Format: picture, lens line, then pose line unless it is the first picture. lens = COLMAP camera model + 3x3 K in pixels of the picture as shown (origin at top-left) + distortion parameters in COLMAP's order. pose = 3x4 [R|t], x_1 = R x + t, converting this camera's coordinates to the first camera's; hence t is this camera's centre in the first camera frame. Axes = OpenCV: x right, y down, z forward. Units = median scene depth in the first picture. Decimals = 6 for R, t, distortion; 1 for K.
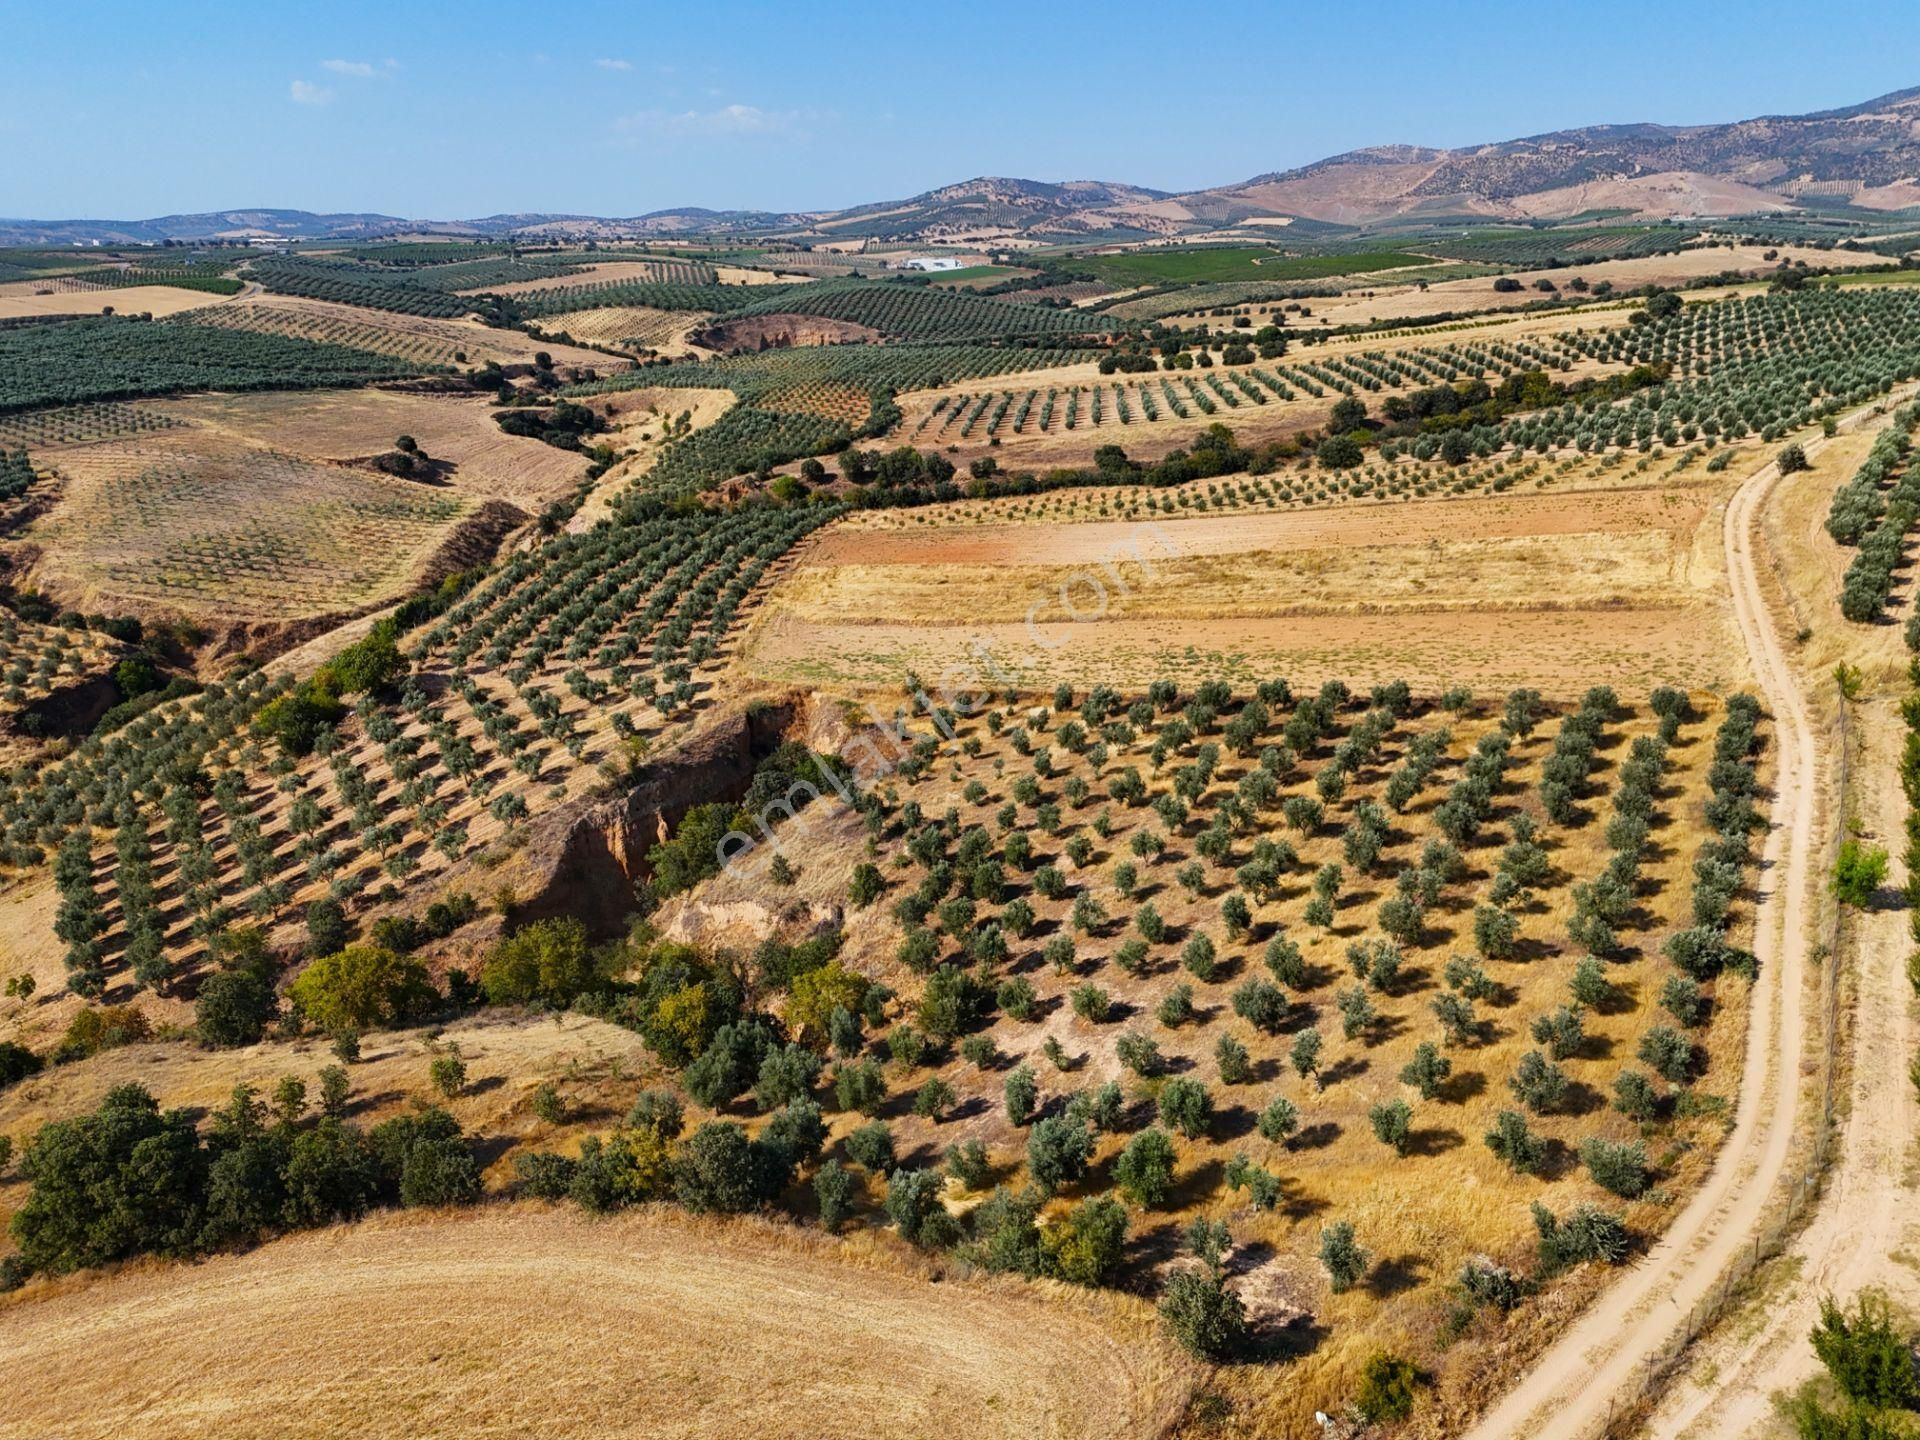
lens RADIAL K [[1422.8, 0, 960.3], [0, 1422.8, 723.7], [0, 0, 1]] dist [0.064945, -0.057760]
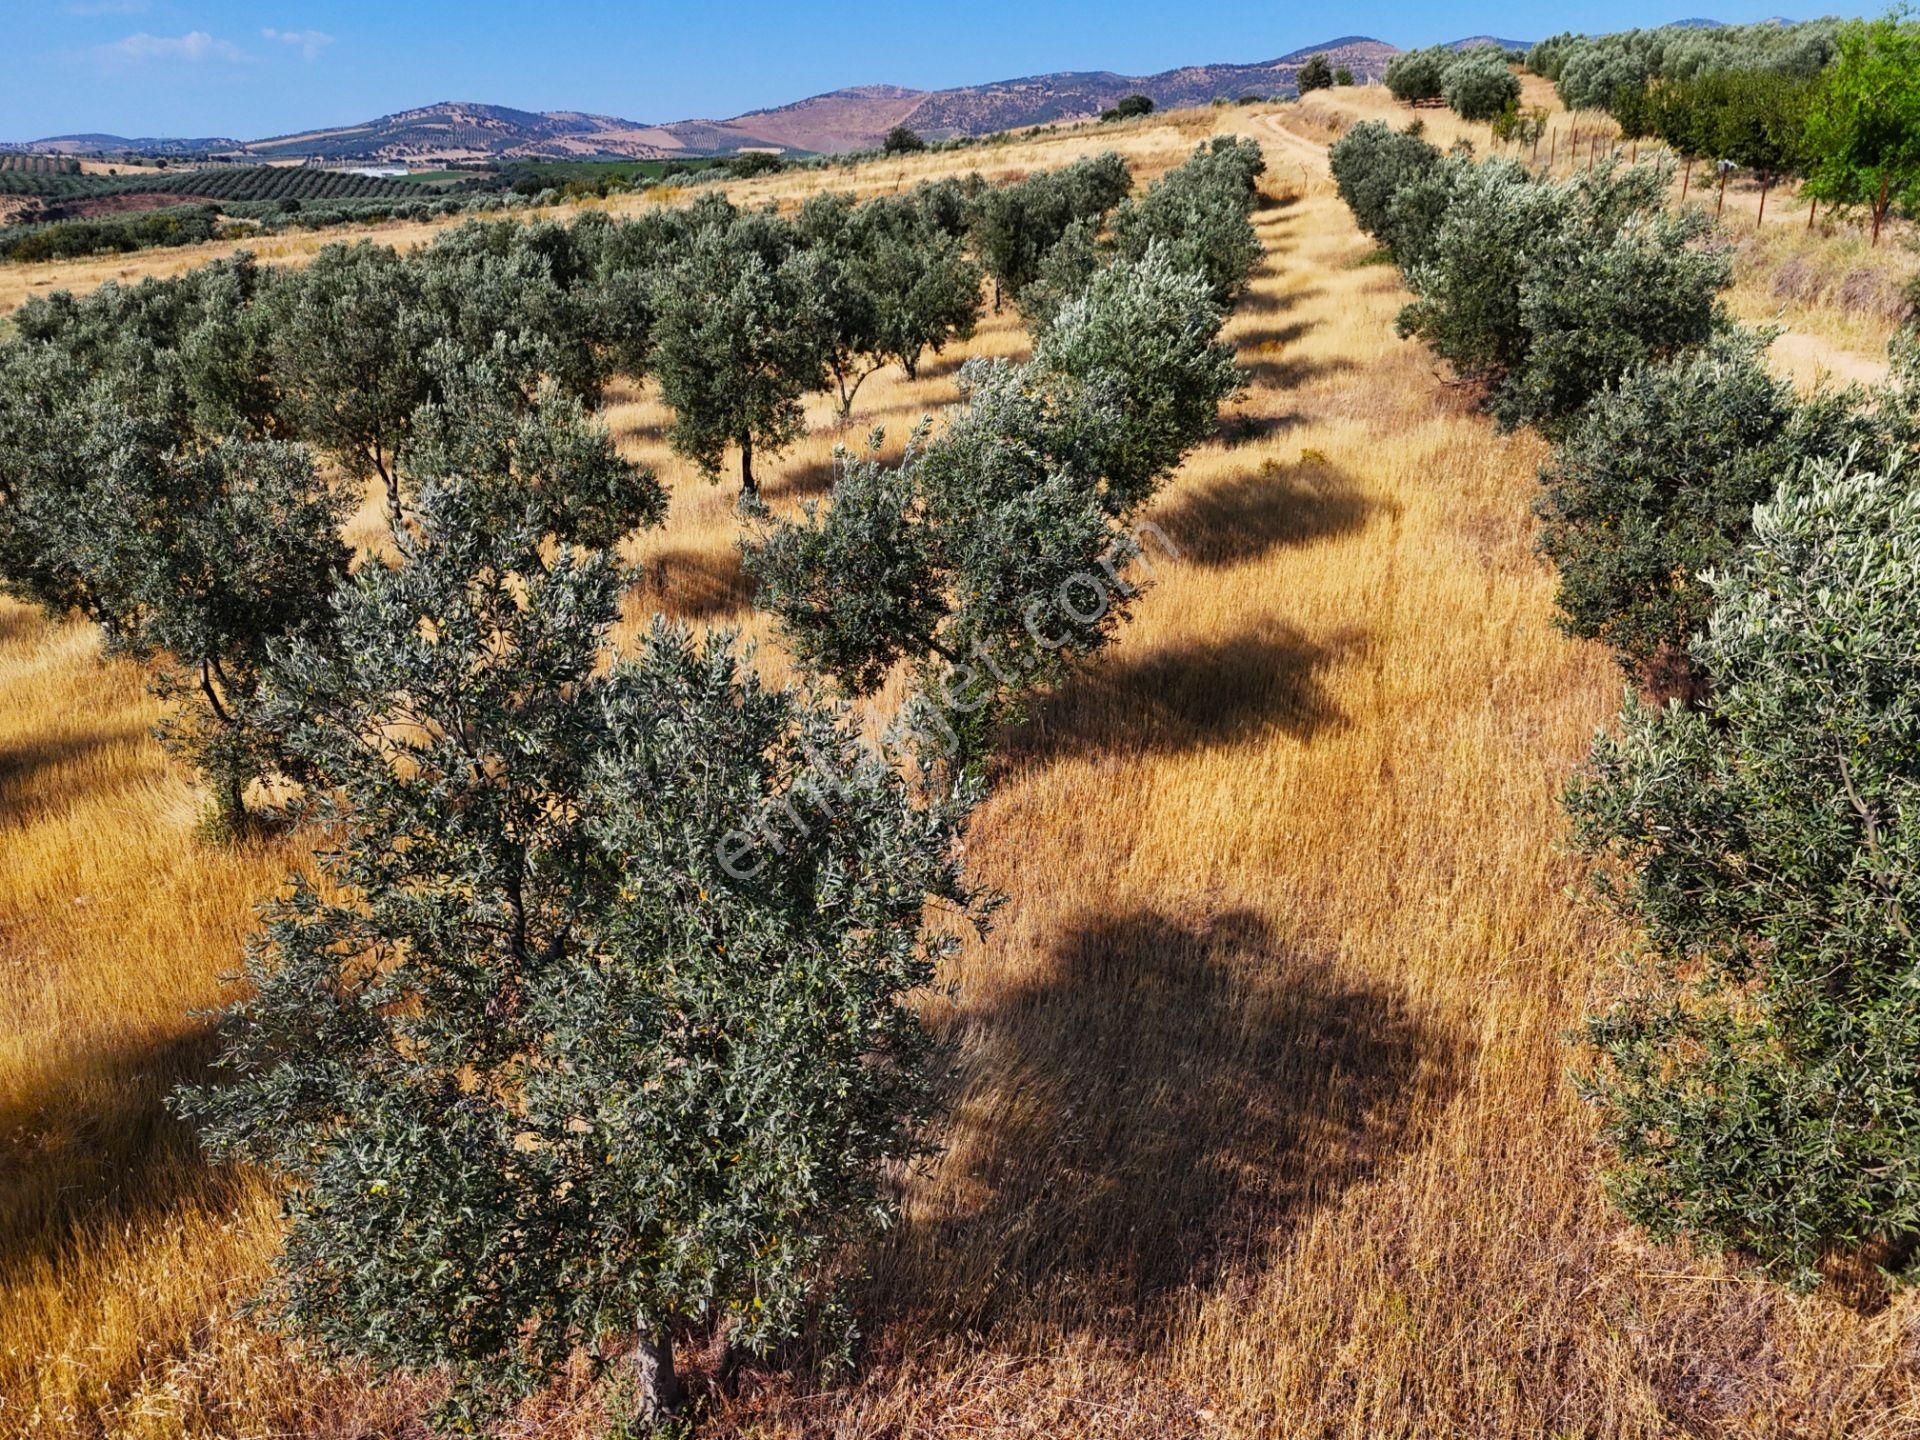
lens RADIAL K [[1422.8, 0, 965.9], [0, 1422.8, 713.6], [0, 0, 1]] dist [0.064945, -0.057760]
pose [[0.947343, -0.104511, 0.302685, 0.174989], [0.097939, 0.994510, 0.036855, 0.103483], [-0.304875, -0.005270, 0.952378, 0.409111]]
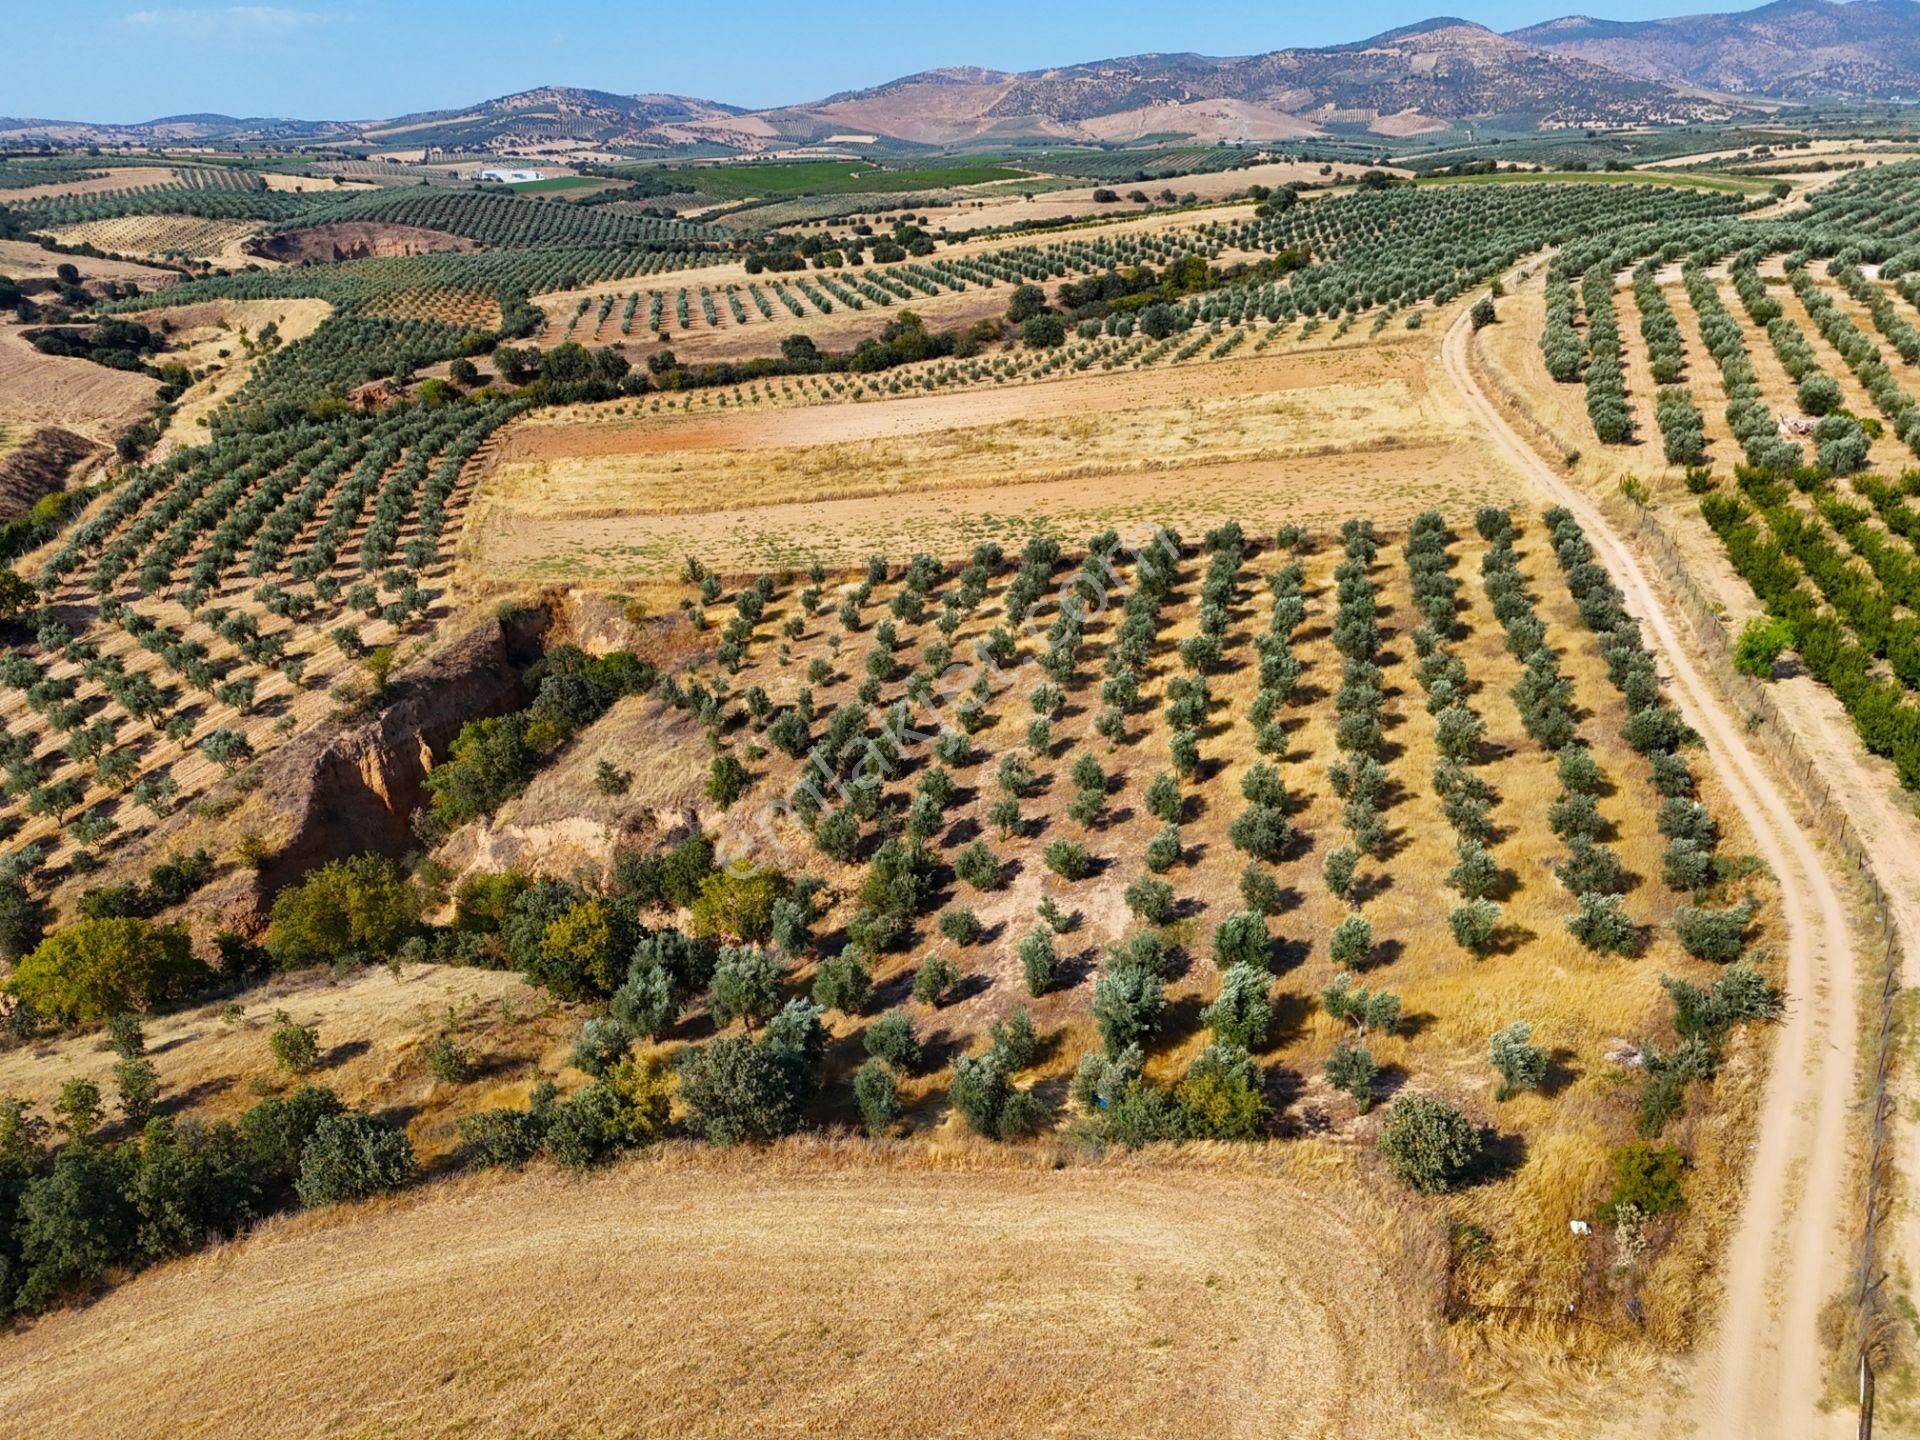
lens RADIAL K [[1422.8, 0, 960.4], [0, 1422.8, 723.6], [0, 0, 1]] dist [0.064945, -0.057760]
pose [[0.962053, -0.092645, 0.256655, -0.105465], [0.080407, 0.995085, 0.057798, 0.027926], [-0.260748, -0.034968, 0.964773, 0.079328]]
